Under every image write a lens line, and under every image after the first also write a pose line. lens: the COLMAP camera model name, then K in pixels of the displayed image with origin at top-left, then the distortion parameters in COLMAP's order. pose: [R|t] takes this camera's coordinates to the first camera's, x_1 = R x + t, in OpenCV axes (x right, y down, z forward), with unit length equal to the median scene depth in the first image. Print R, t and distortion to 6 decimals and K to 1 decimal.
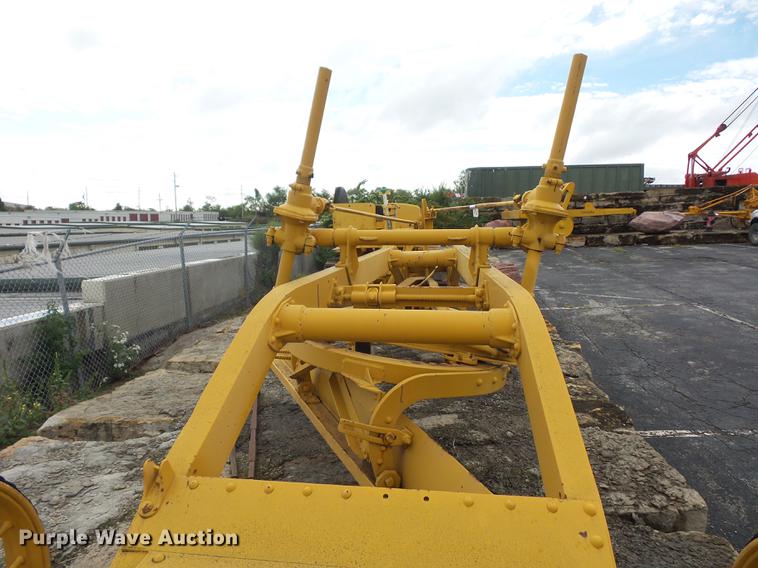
lens RADIAL K [[523.2, 0, 383.8], [0, 523.2, 294.9], [0, 0, 1]] dist [0.006760, -0.010784]
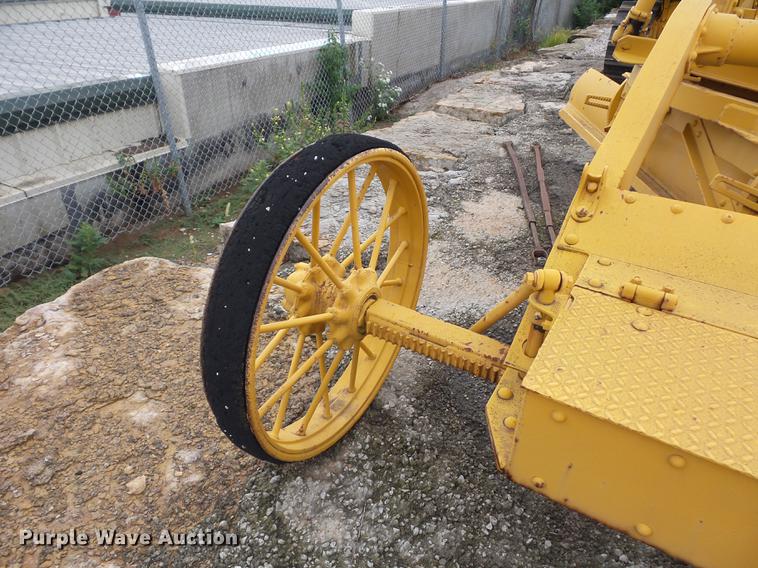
lens RADIAL K [[523.2, 0, 384.7], [0, 523.2, 285.7], [0, 0, 1]] dist [0.006760, -0.010784]
pose [[0.916985, 0.234334, -0.322842, -0.078804], [-0.087239, 0.907492, 0.410911, 0.030393], [0.389267, -0.348634, 0.852599, 0.002536]]
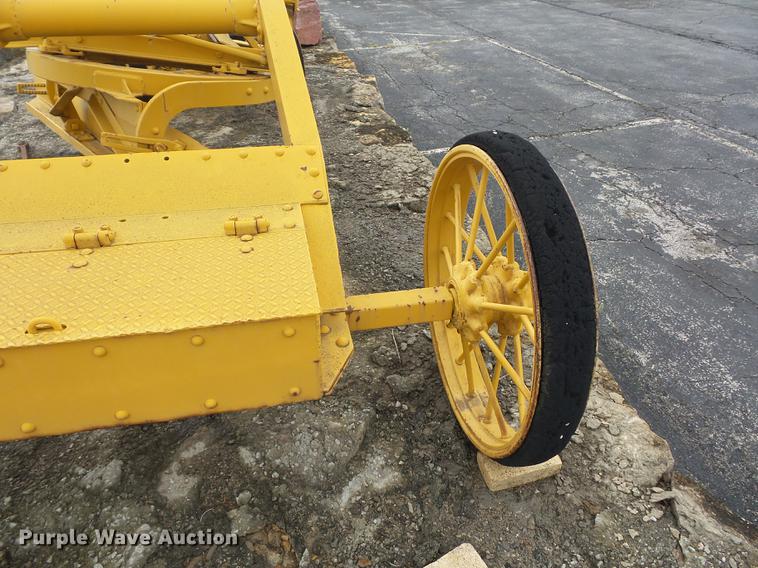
lens RADIAL K [[523.2, 0, 381.5], [0, 523.2, 283.1], [0, 0, 1]] dist [0.006760, -0.010784]
pose [[0.946023, -0.164091, 0.279490, 0.027738], [0.037076, 0.911491, 0.409647, 0.034381], [-0.321972, -0.377173, 0.868375, -0.034484]]
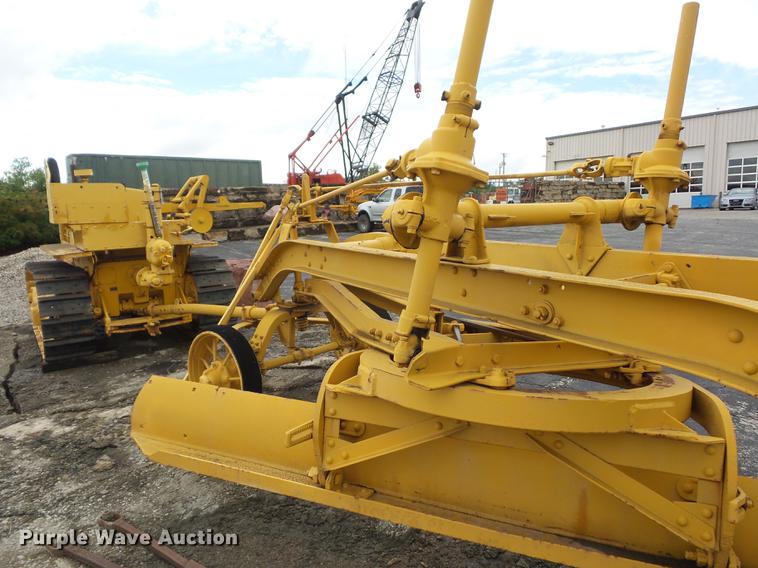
lens RADIAL K [[523.2, 0, 377.2], [0, 523.2, 286.7], [0, 0, 1]] dist [0.006760, -0.010784]
pose [[0.725598, -0.105716, 0.679950, -0.233172], [0.112674, 0.993045, 0.034157, -0.024123], [-0.678832, 0.051828, 0.732462, 0.249924]]
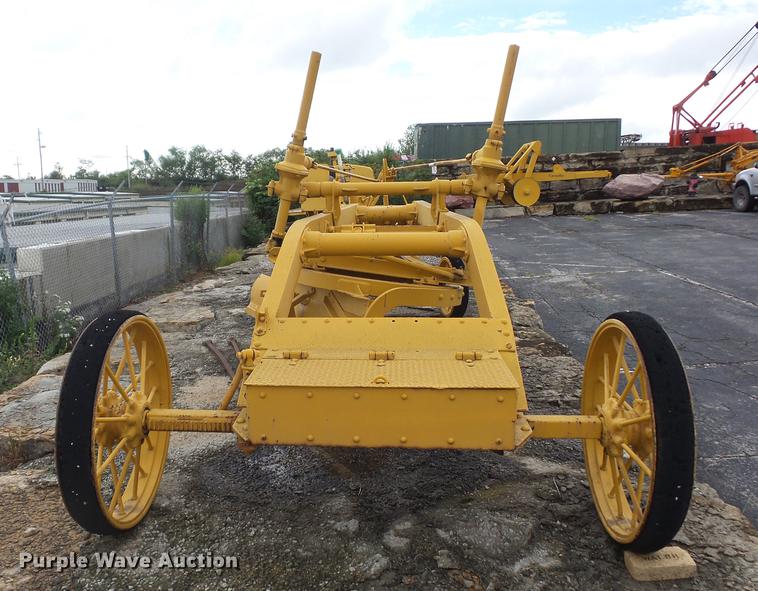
lens RADIAL K [[666.2, 0, 353.4], [0, 666.2, 311.6], [0, 0, 1]] dist [0.012764, -0.012540]
pose [[0.997800, -0.019249, 0.063435, -0.049471], [0.016766, 0.999081, 0.039444, 0.046105], [-0.064135, -0.038294, 0.997206, -0.226297]]
